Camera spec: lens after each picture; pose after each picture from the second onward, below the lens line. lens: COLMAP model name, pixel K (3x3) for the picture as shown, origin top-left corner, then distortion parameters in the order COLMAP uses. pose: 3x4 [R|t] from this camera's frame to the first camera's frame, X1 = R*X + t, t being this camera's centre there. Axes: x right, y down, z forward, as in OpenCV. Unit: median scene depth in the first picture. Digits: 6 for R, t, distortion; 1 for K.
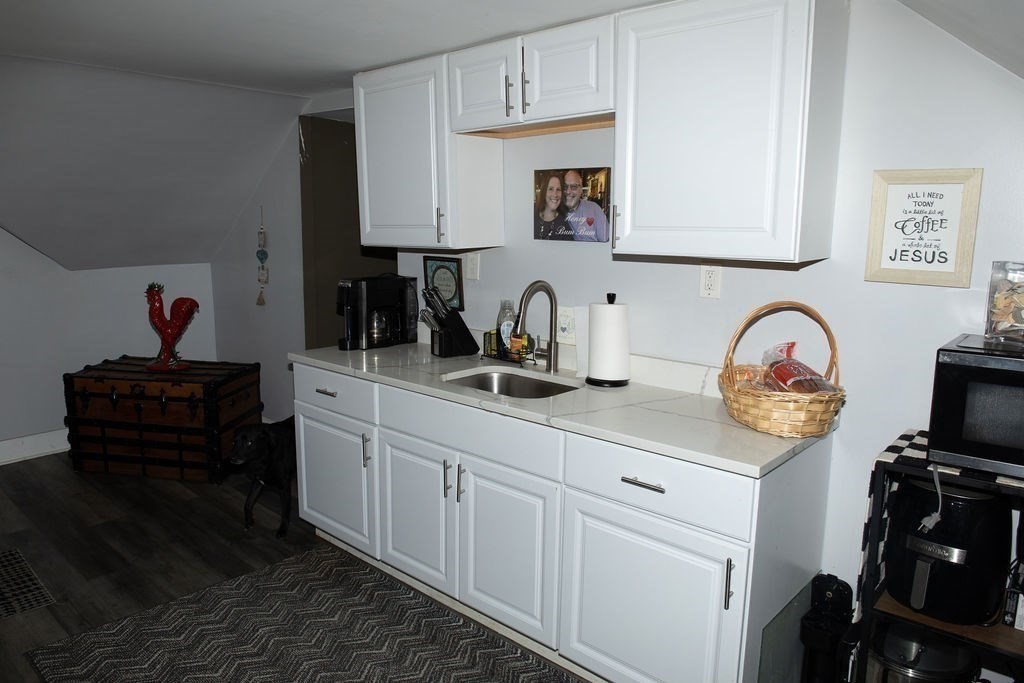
lens RADIAL K [[704.9, 0, 519.5], [0, 704.9, 345.4], [0, 0, 1]] dist [-0.020474, -0.009534]
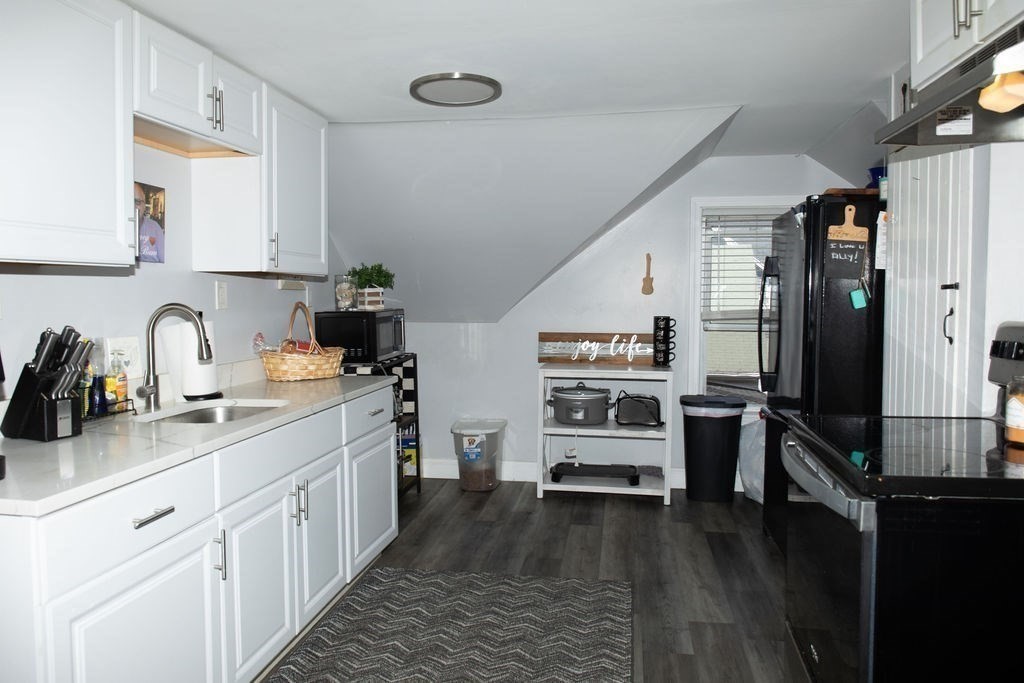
lens RADIAL K [[704.9, 0, 508.1], [0, 704.9, 341.7], [0, 0, 1]] dist [-0.020474, -0.009534]
pose [[-0.534089, -0.065758, 0.842867, -0.941546], [0.139636, 0.976416, 0.164659, -0.129183], [-0.833817, 0.205637, -0.512311, 1.089310]]
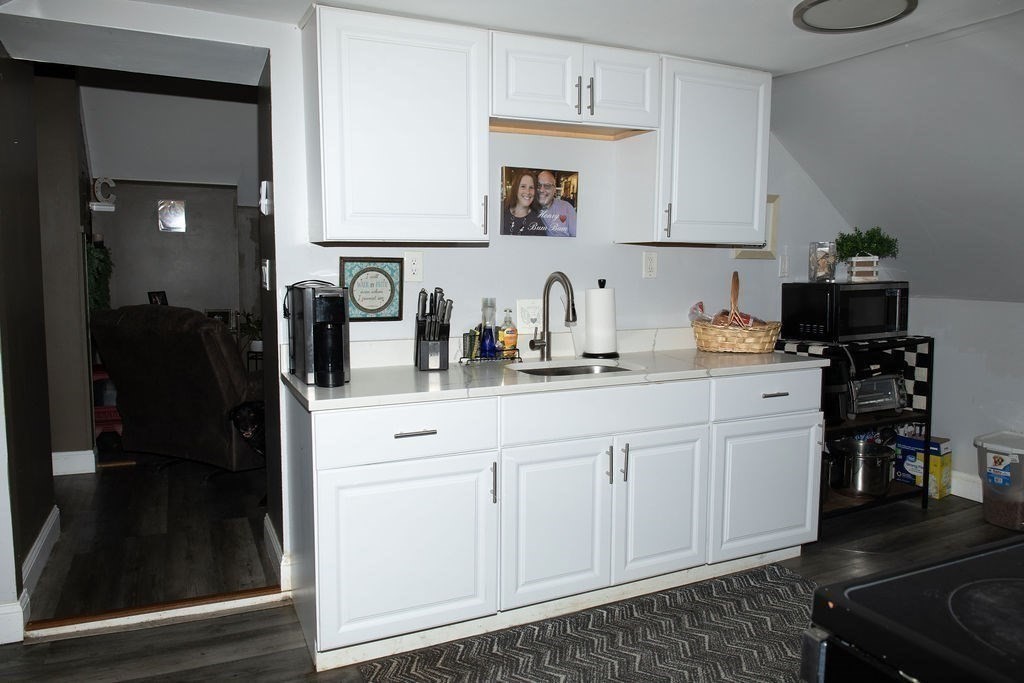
lens RADIAL K [[704.9, 0, 509.9], [0, 704.9, 342.3], [0, 0, 1]] dist [-0.020474, -0.009534]
pose [[0.393776, -0.111621, 0.912404, -0.955492], [0.162813, 0.985375, 0.050281, -0.051074], [-0.904673, 0.128751, 0.406190, 0.633842]]
